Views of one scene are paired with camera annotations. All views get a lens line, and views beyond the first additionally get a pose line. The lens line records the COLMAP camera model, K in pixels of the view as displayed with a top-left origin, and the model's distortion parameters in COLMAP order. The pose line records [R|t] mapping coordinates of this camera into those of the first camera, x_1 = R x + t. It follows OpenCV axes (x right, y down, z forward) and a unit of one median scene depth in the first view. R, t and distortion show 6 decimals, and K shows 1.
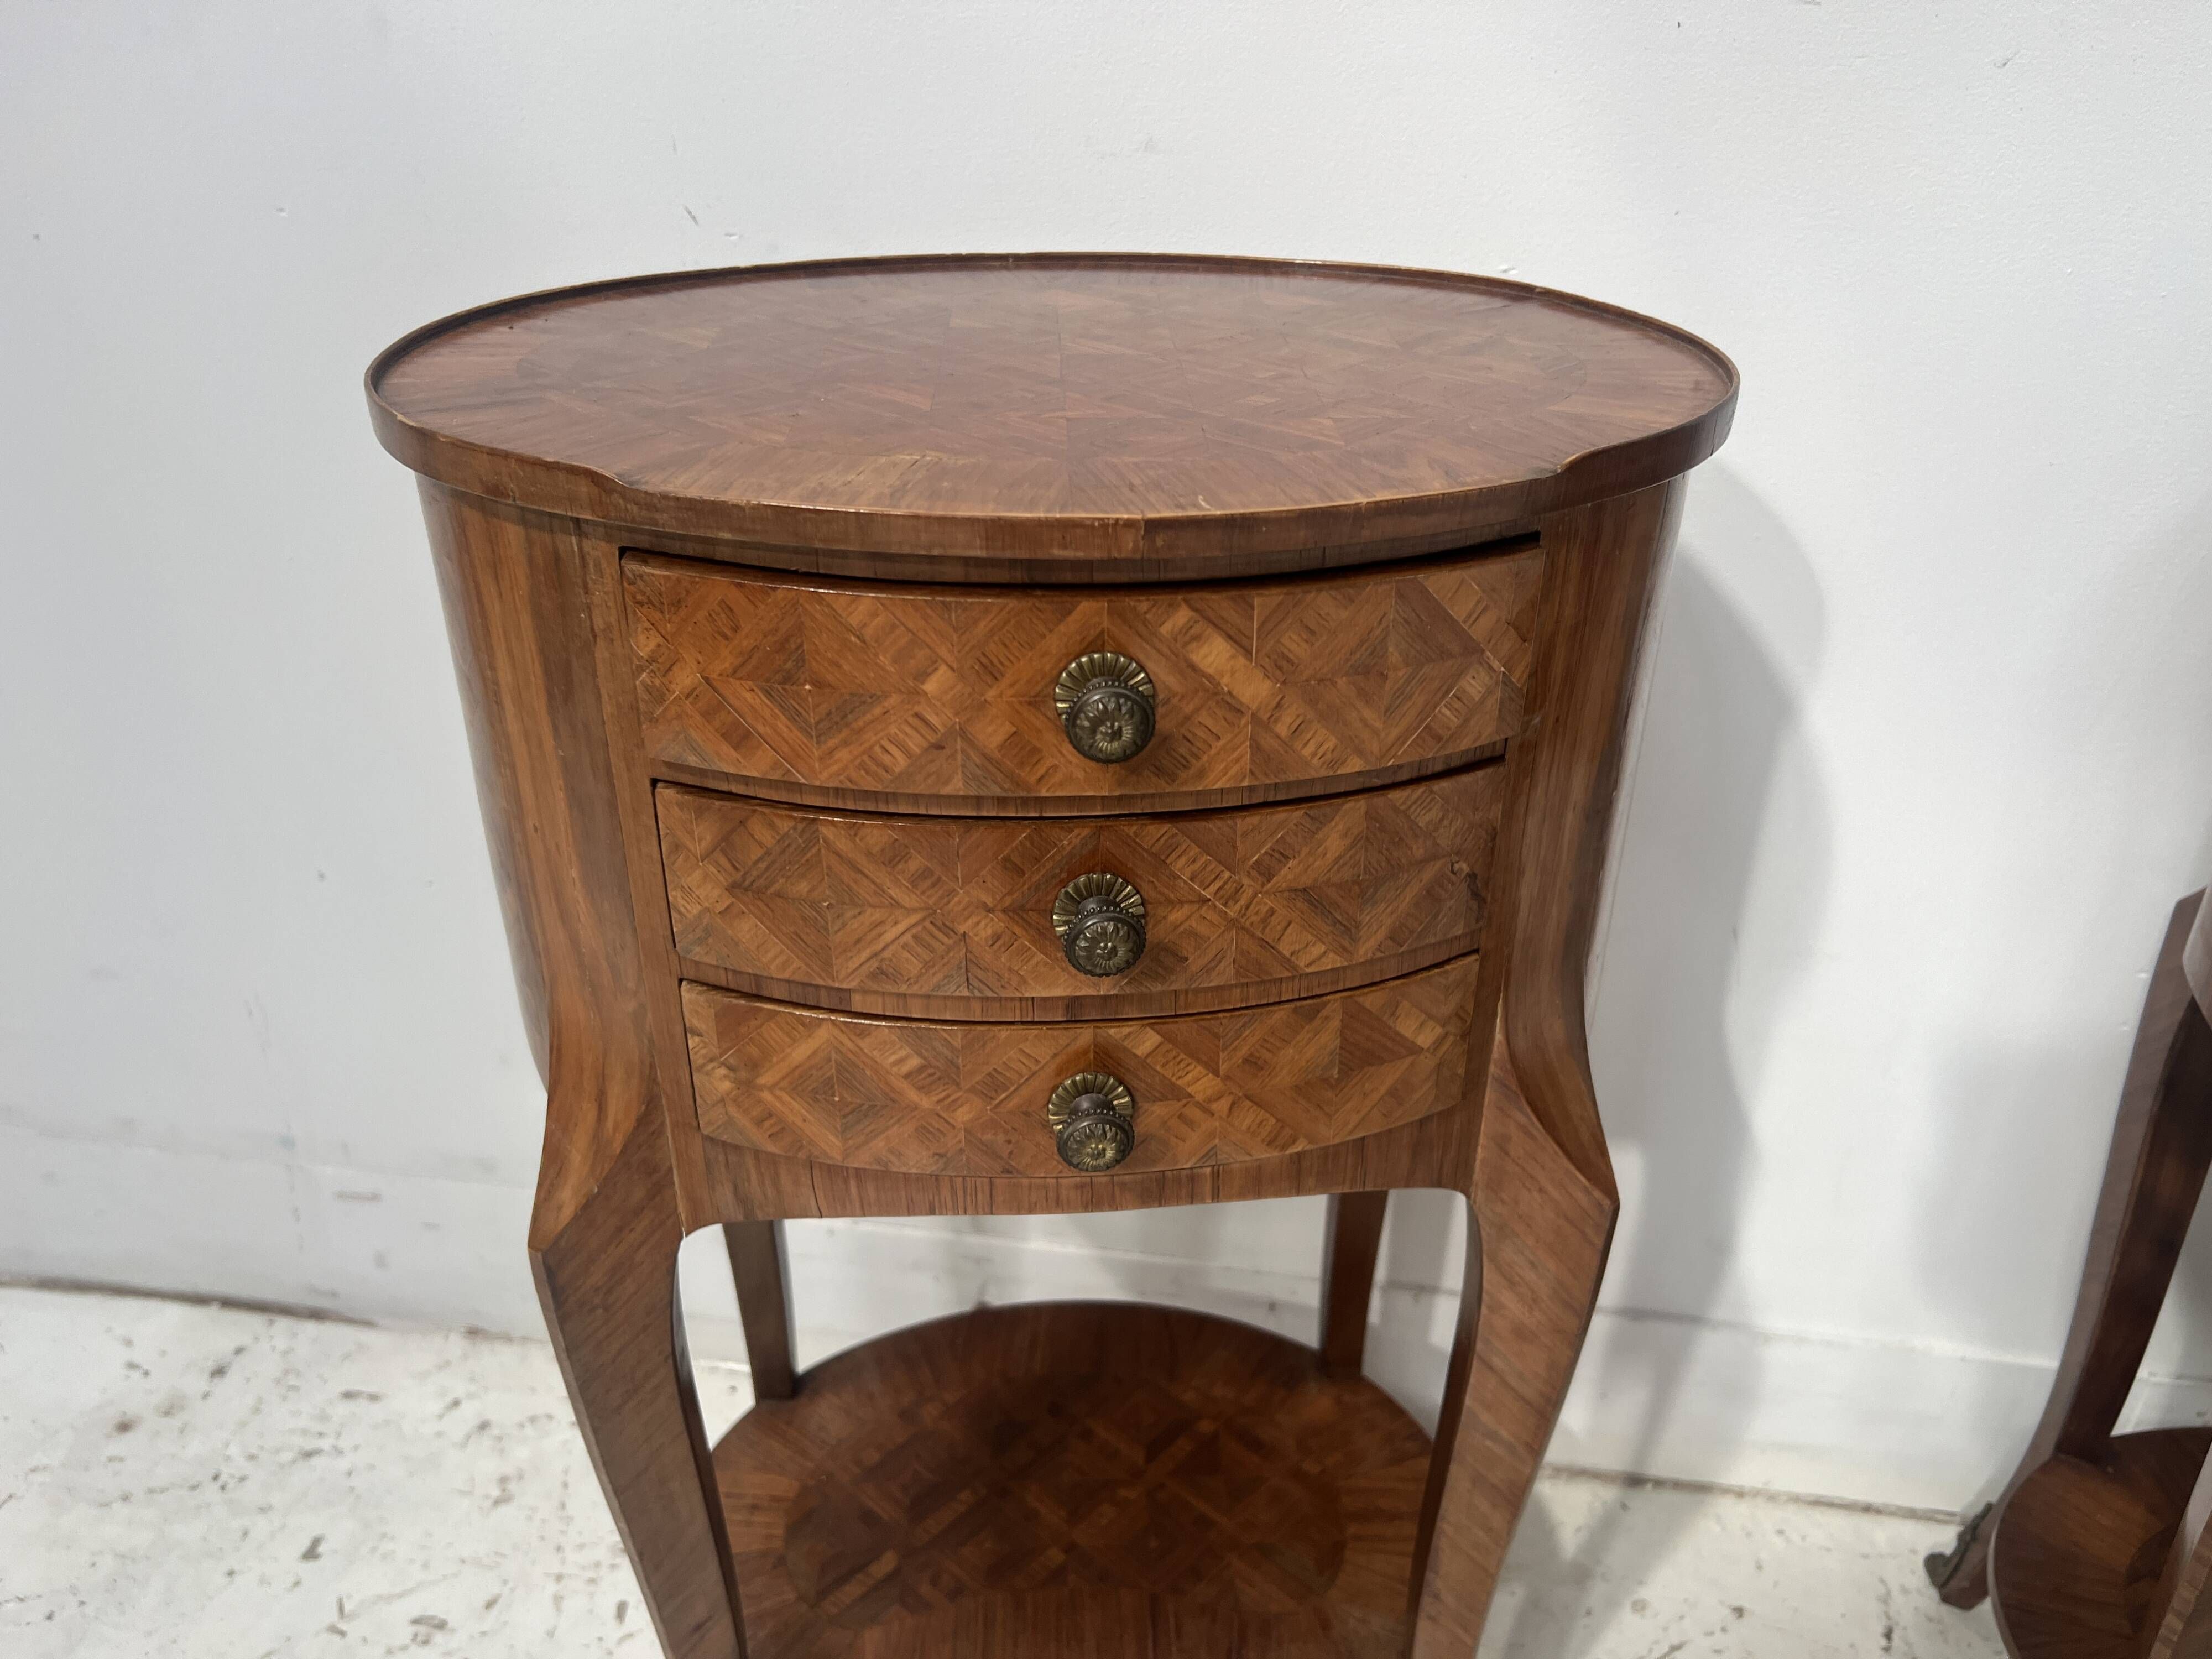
lens RADIAL K [[1690.3, 0, 1138.2], [0, 1690.3, 852.8], [0, 0, 1]] dist [0.036514, -0.041696]
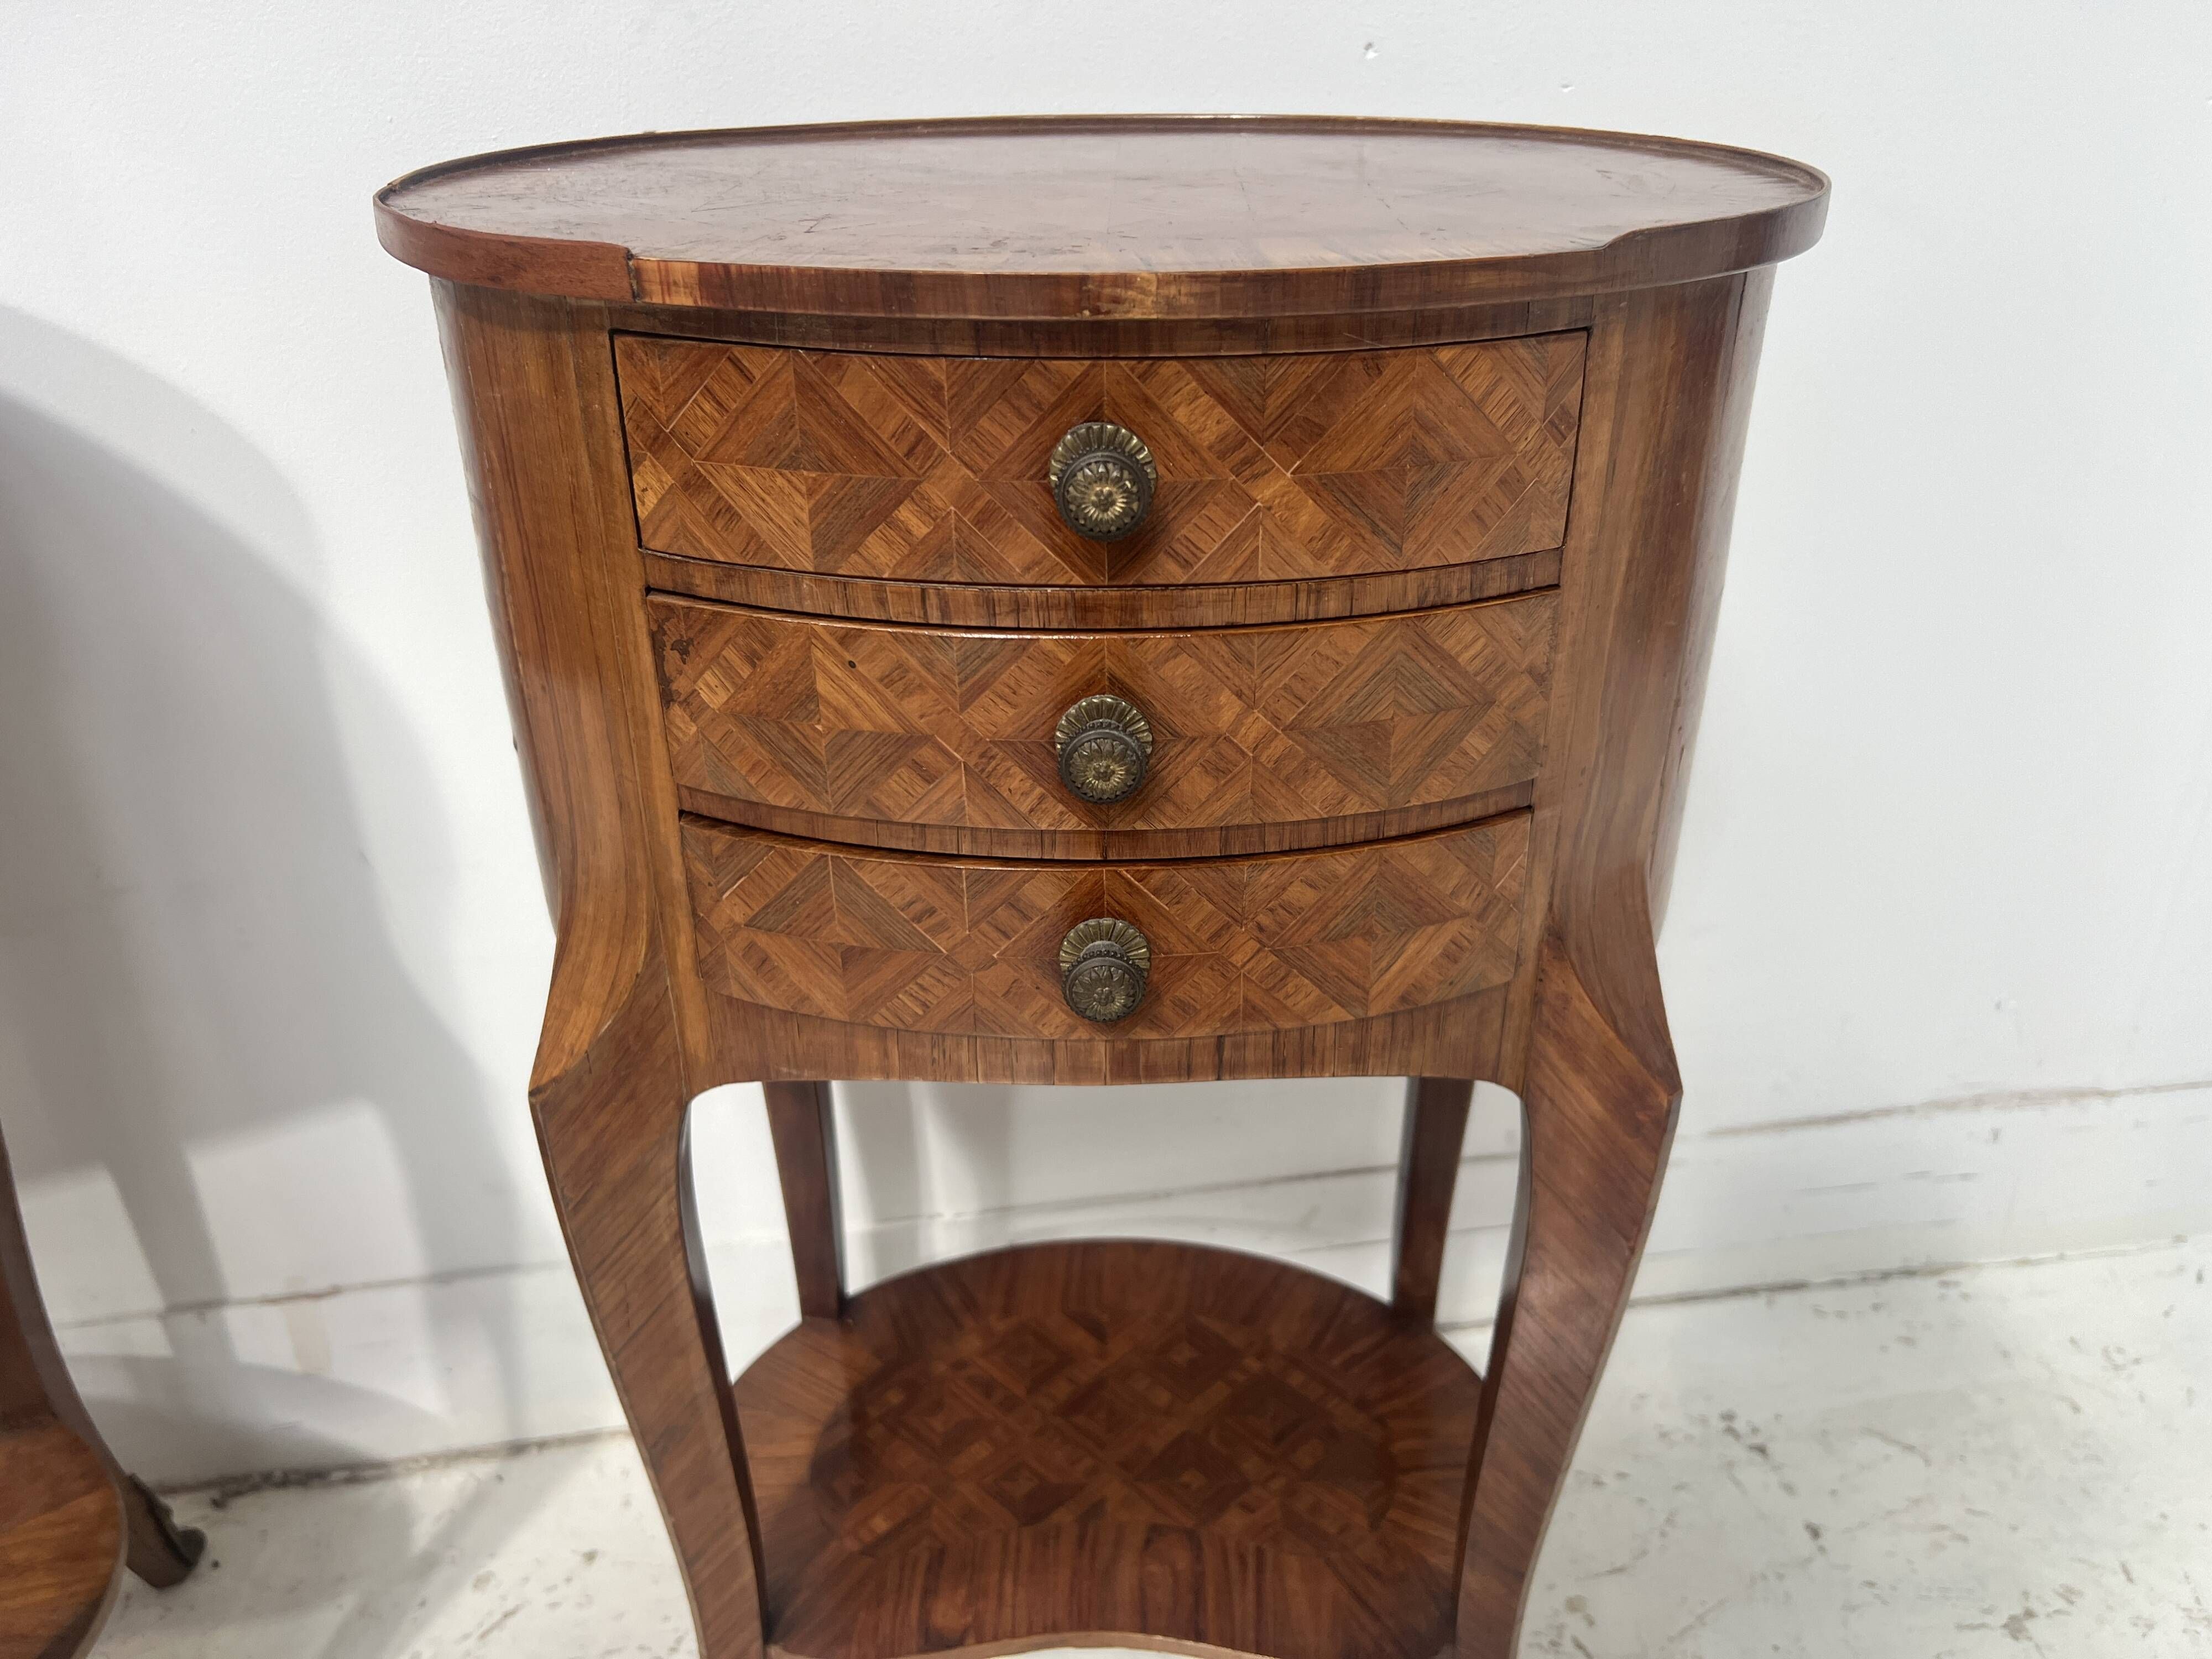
lens RADIAL K [[1693.0, 0, 1119.9], [0, 1693.0, 844.4], [0, 0, 1]] dist [0.018228, -0.010502]
pose [[0.948758, -0.165400, 0.269260, 0.698331], [0.168275, 0.985660, 0.012540, 0.138270], [-0.267473, 0.033412, 0.962986, -0.025875]]
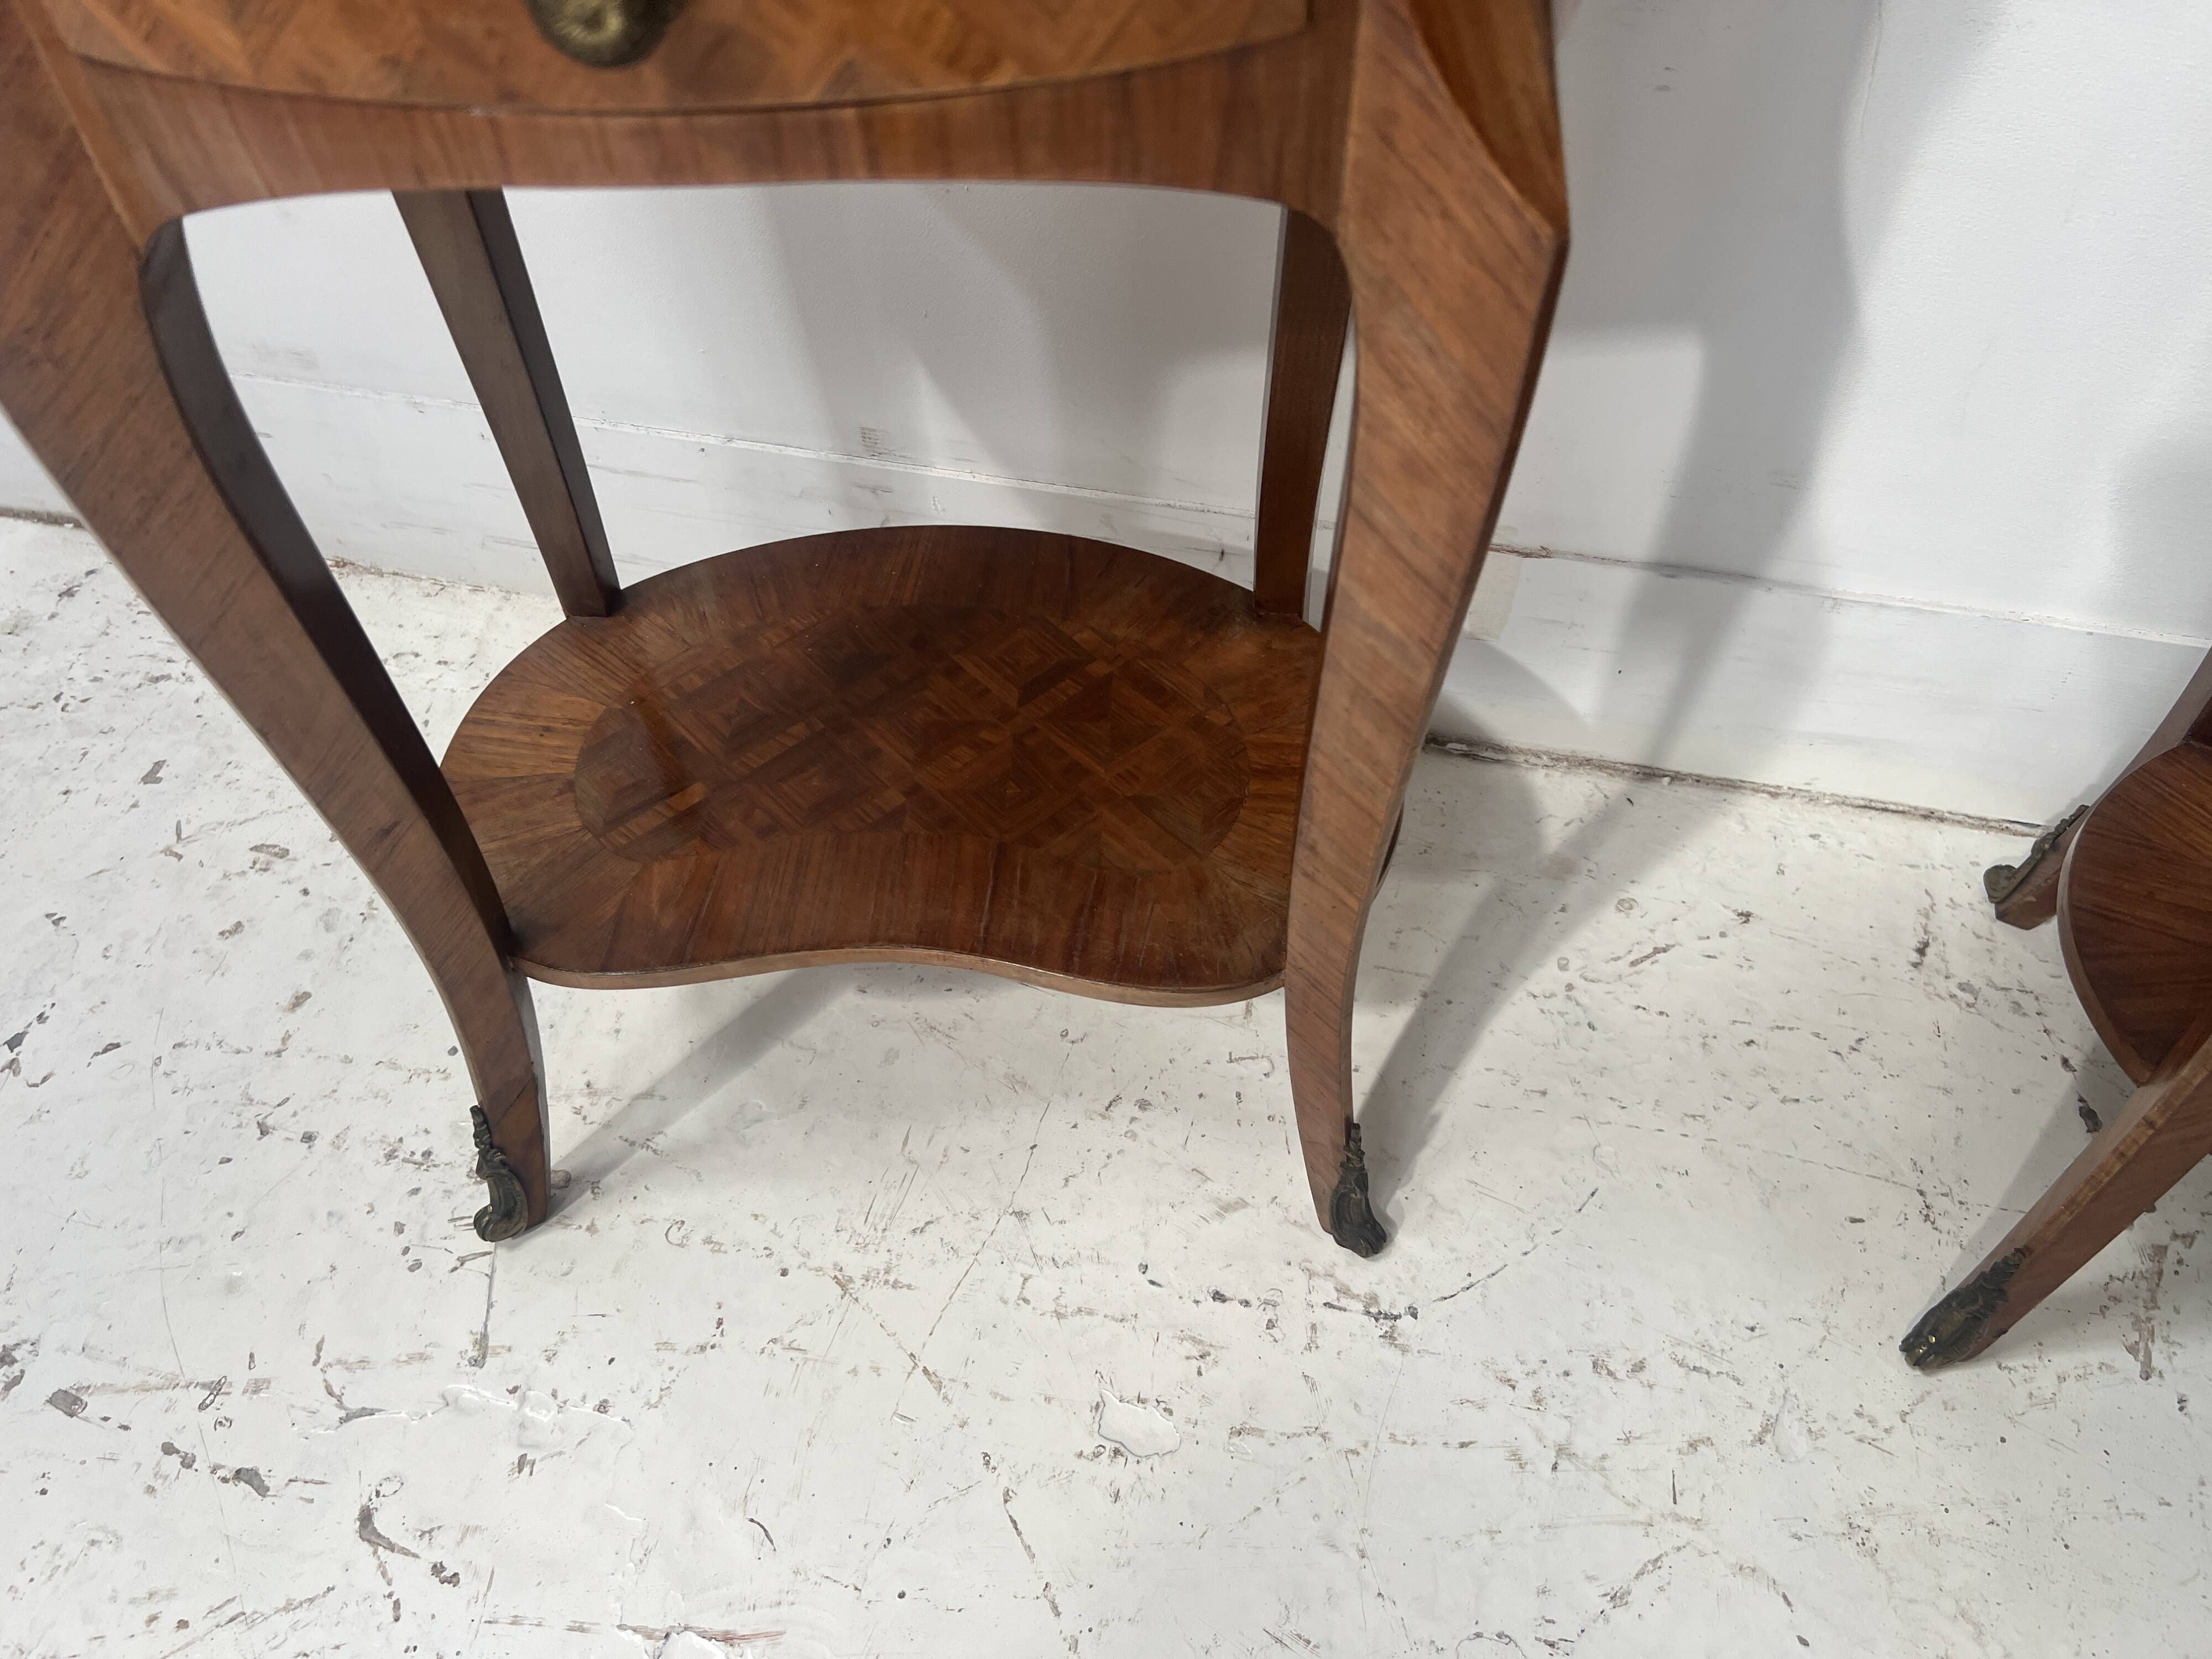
lens RADIAL K [[1678.4, 0, 1109.2], [0, 1678.4, 846.5], [0, 0, 1]] dist [0.044143, -0.053754]
pose [[0.994974, 0.049391, -0.087110, 0.171117], [-0.015399, 0.935017, 0.354267, 0.188294], [0.098947, -0.351145, 0.931078, 0.310852]]
